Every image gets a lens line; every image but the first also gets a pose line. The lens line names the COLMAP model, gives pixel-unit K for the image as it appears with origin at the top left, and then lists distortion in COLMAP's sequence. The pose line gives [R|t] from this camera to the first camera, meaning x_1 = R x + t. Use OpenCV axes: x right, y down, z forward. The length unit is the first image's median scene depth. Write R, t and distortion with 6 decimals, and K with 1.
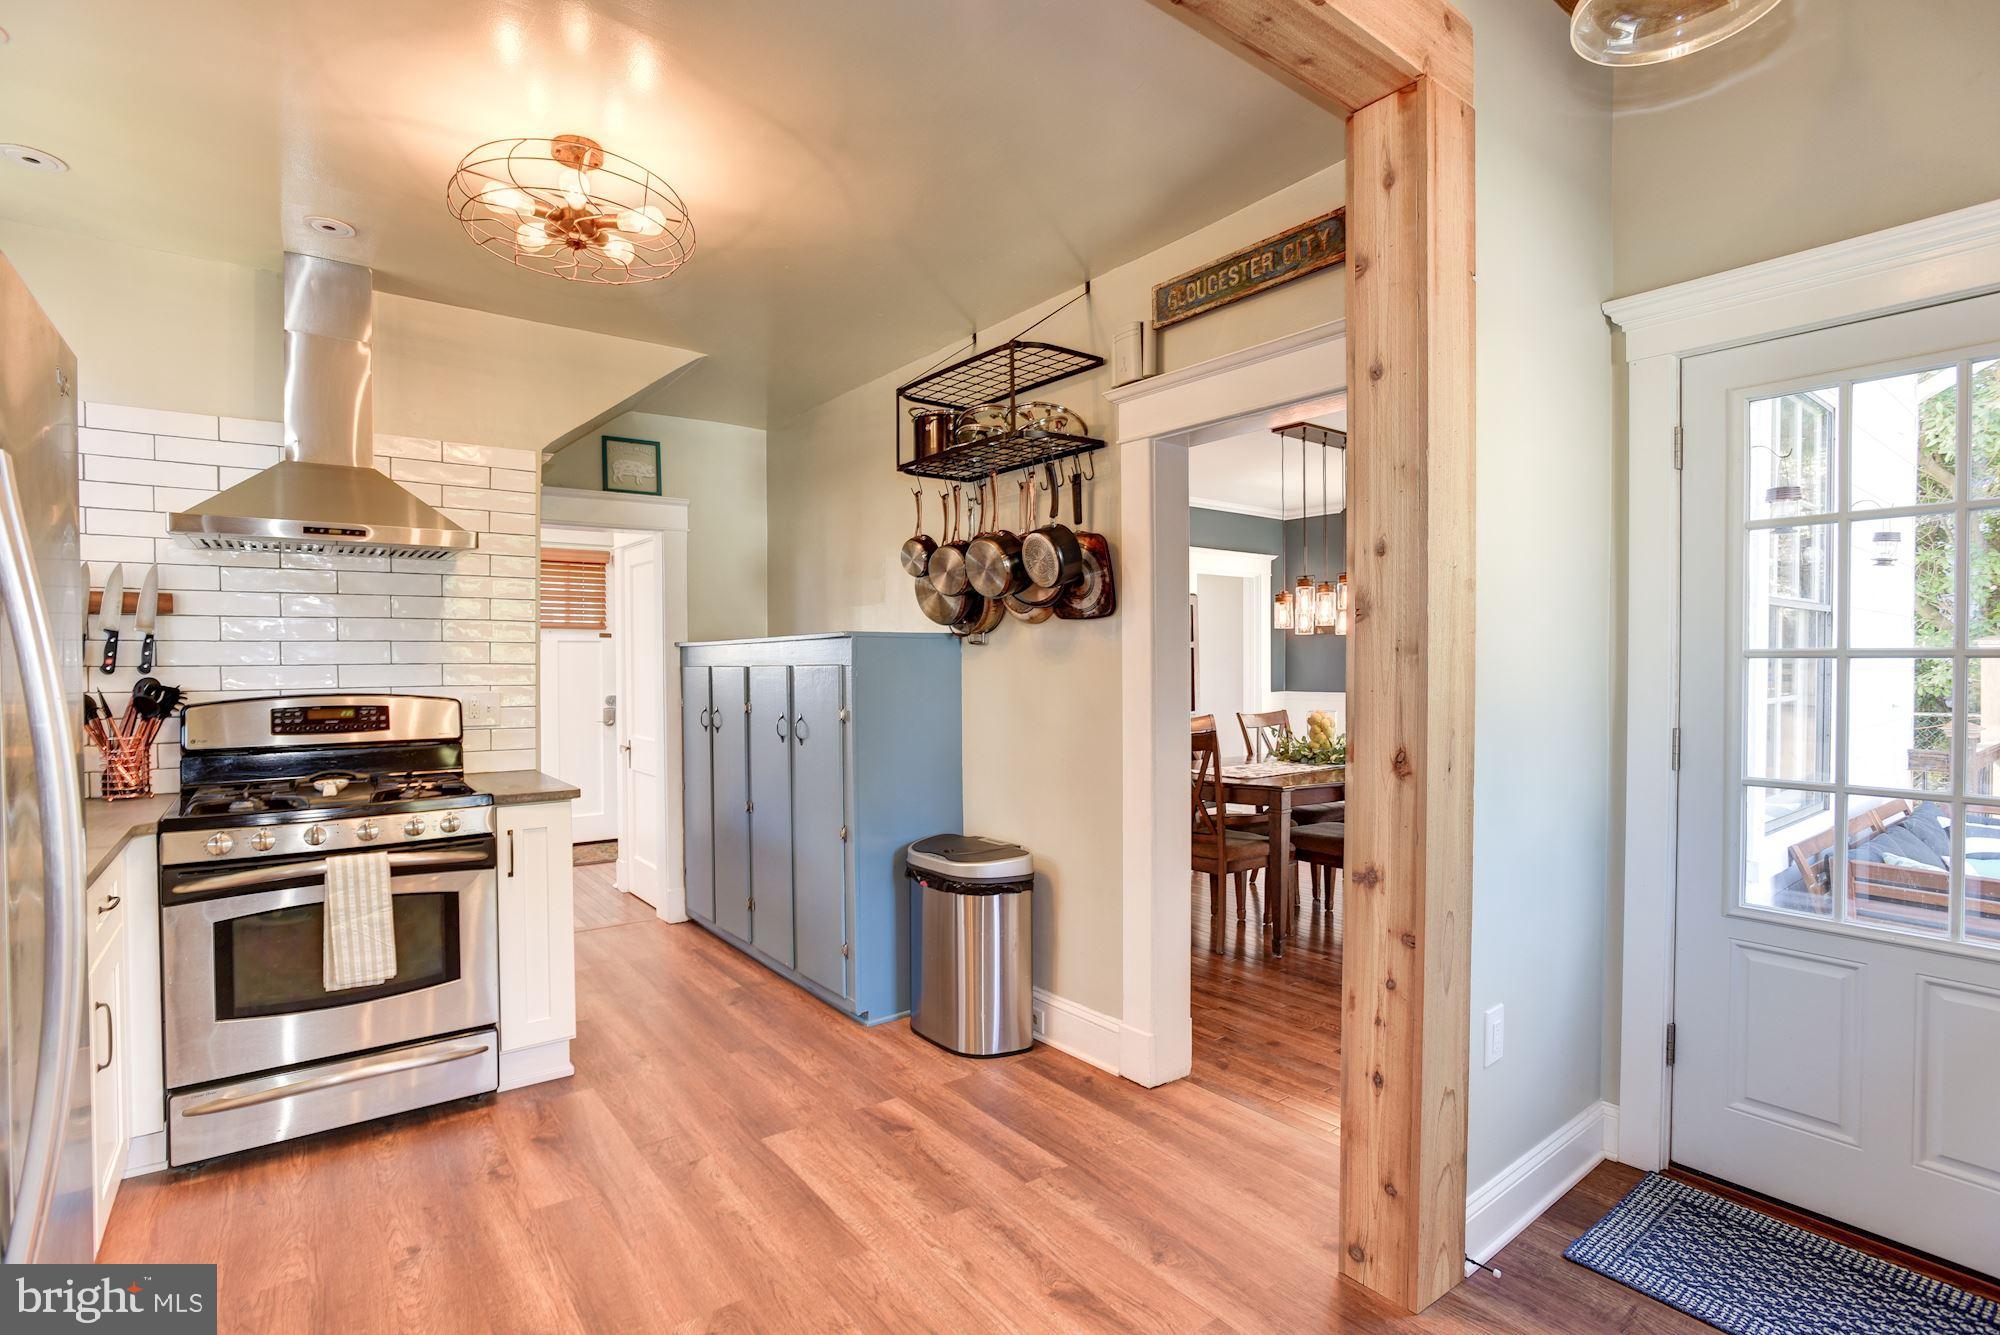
lens RADIAL K [[943.9, 0, 999.3], [0, 943.9, 676.2], [0, 0, 1]] dist [-0.044336, 0.017261]
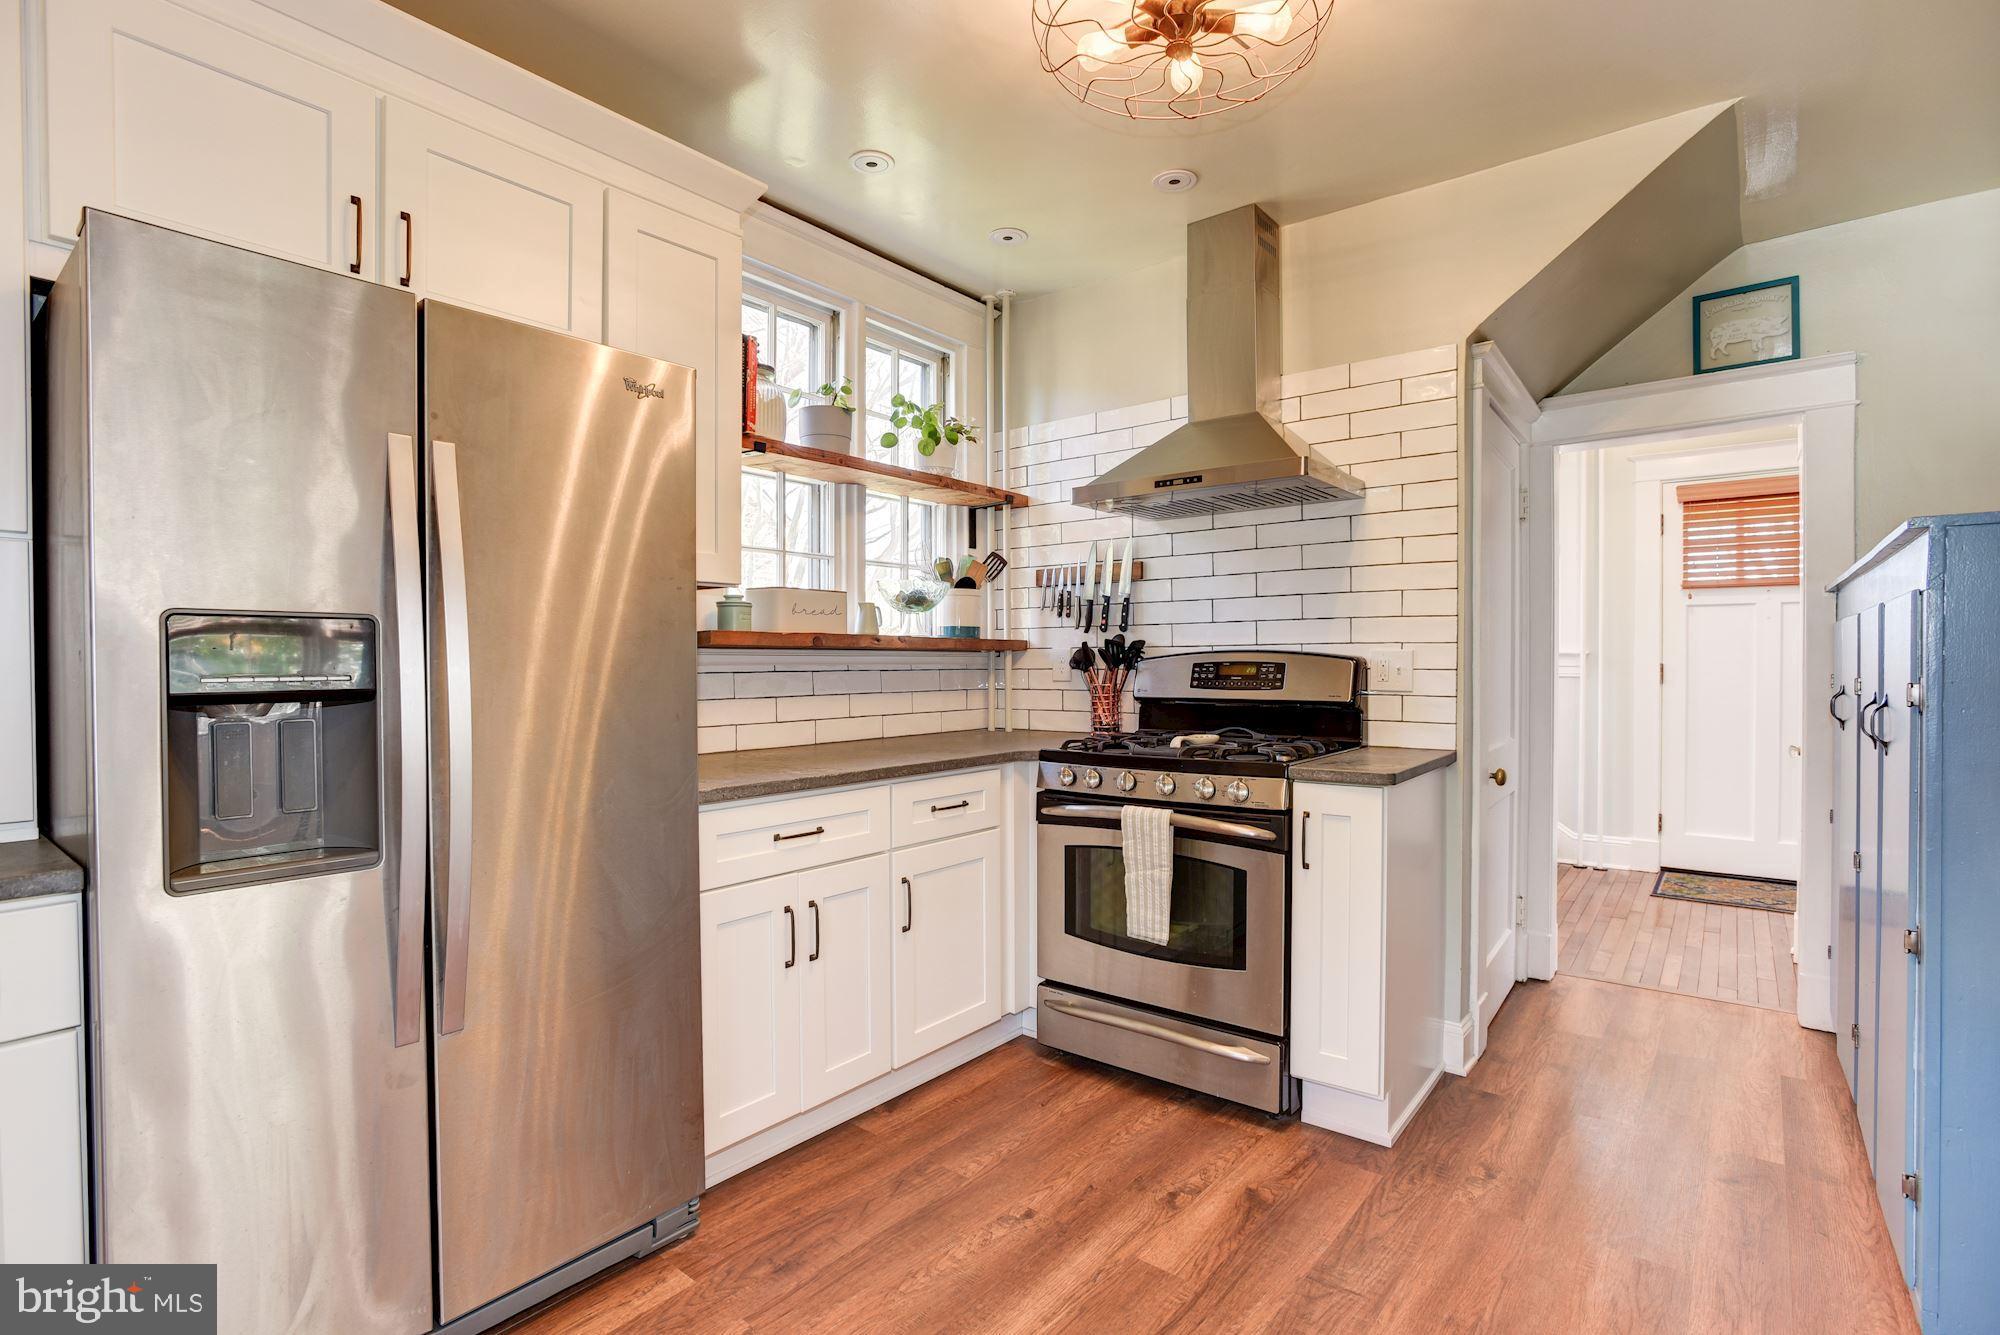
lens RADIAL K [[955.6, 0, 994.4], [0, 955.6, 669.3], [0, 0, 1]] dist [-0.056072, 0.024842]
pose [[0.238102, 0.013730, -0.971143, 0.248556], [-0.010208, 0.999880, 0.011634, 0.036648], [0.971187, 0.007143, 0.238213, 0.604820]]
